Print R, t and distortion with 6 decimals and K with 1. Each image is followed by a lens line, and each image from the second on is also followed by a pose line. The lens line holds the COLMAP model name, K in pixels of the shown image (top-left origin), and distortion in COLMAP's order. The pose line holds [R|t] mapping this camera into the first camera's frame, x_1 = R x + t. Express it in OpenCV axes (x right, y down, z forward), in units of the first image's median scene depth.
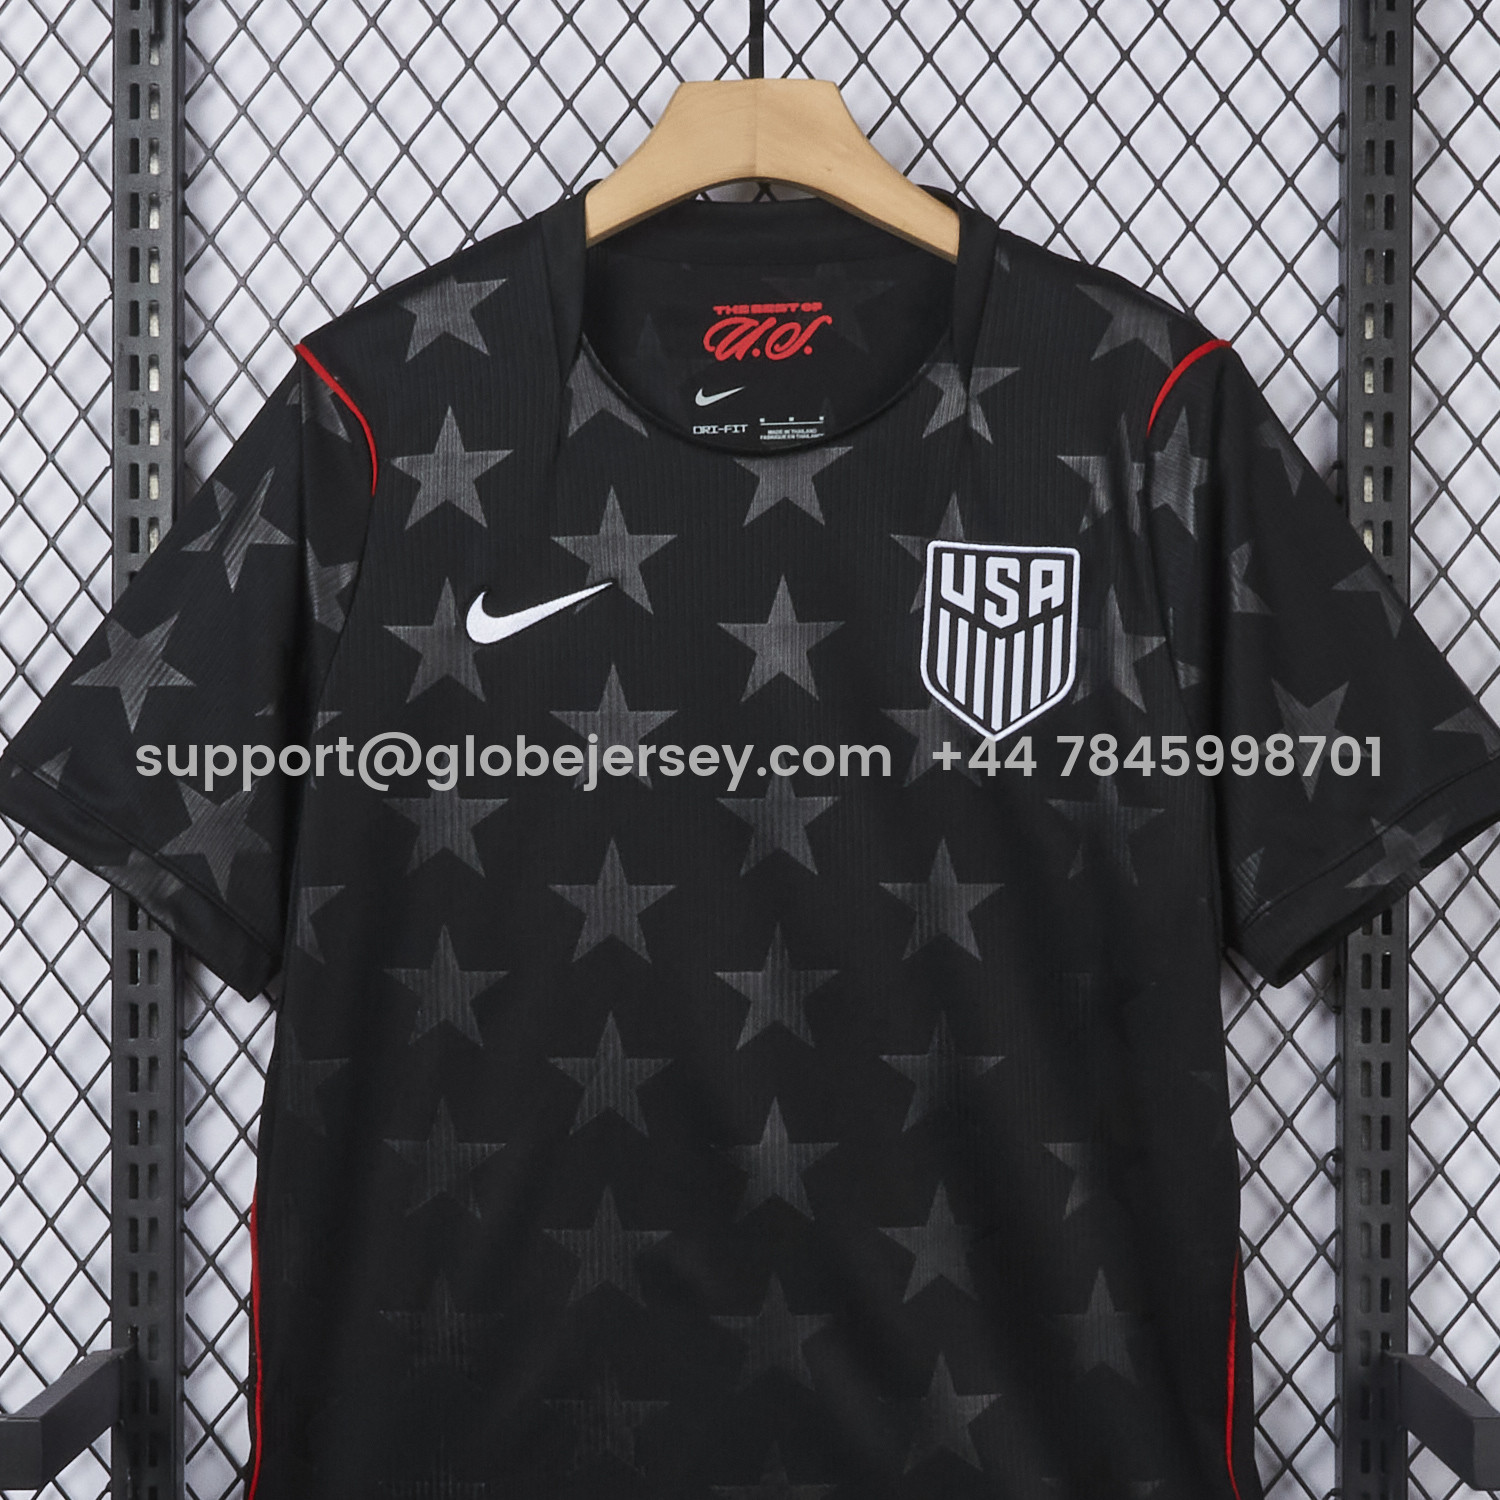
lens RADIAL K [[4505.4, 0, 746.1], [0, 4505.4, 740.4], [0, 0, 1]] dist [0.109357, 0.000000]
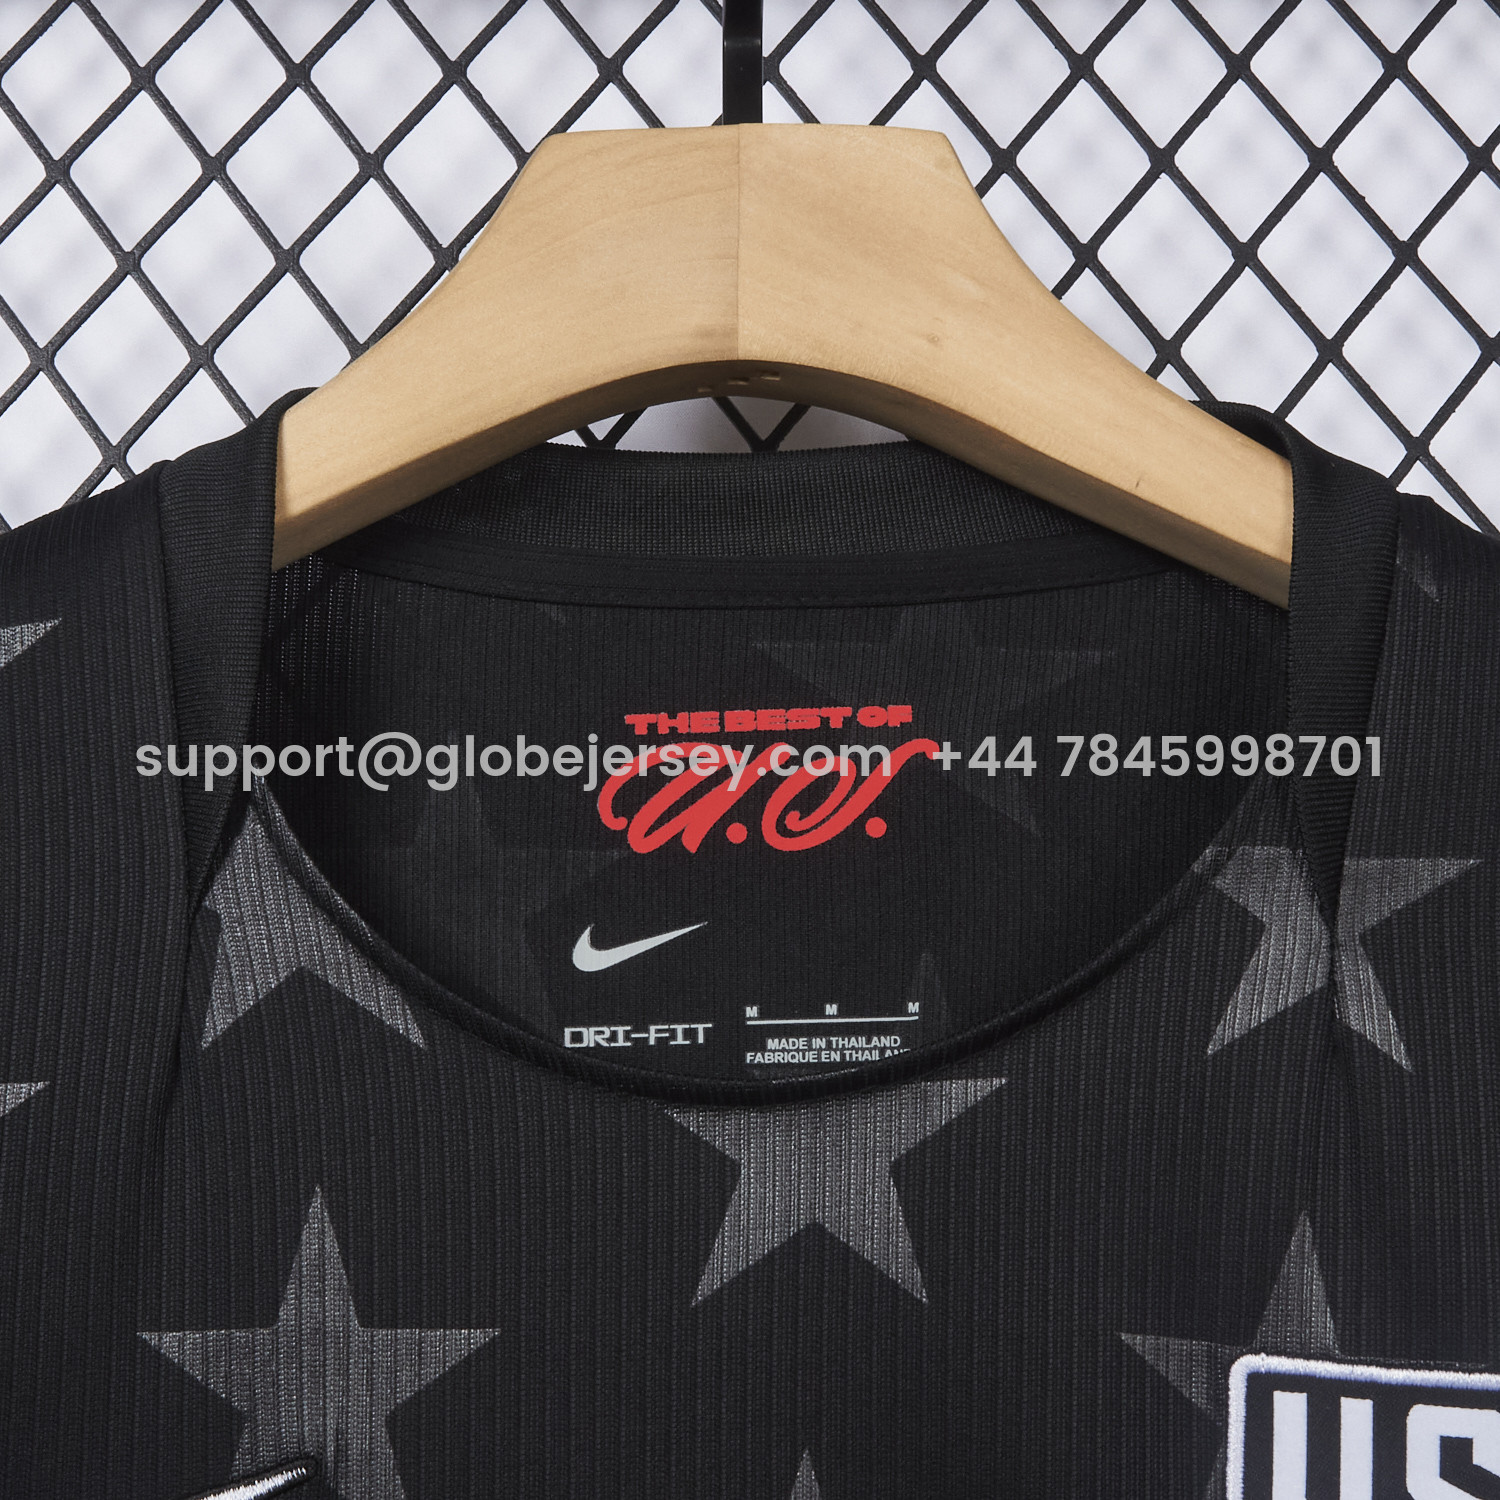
lens RADIAL K [[4505.4, 0, 746.1], [0, 4505.4, 751.8], [0, 0, 1]] dist [0.109357, 0.000000]
pose [[0.999963, 0.006625, -0.005547, 0.005156], [-0.007425, 0.987180, -0.159438, -0.033955], [0.004420, 0.159473, 0.987192, 0.645818]]
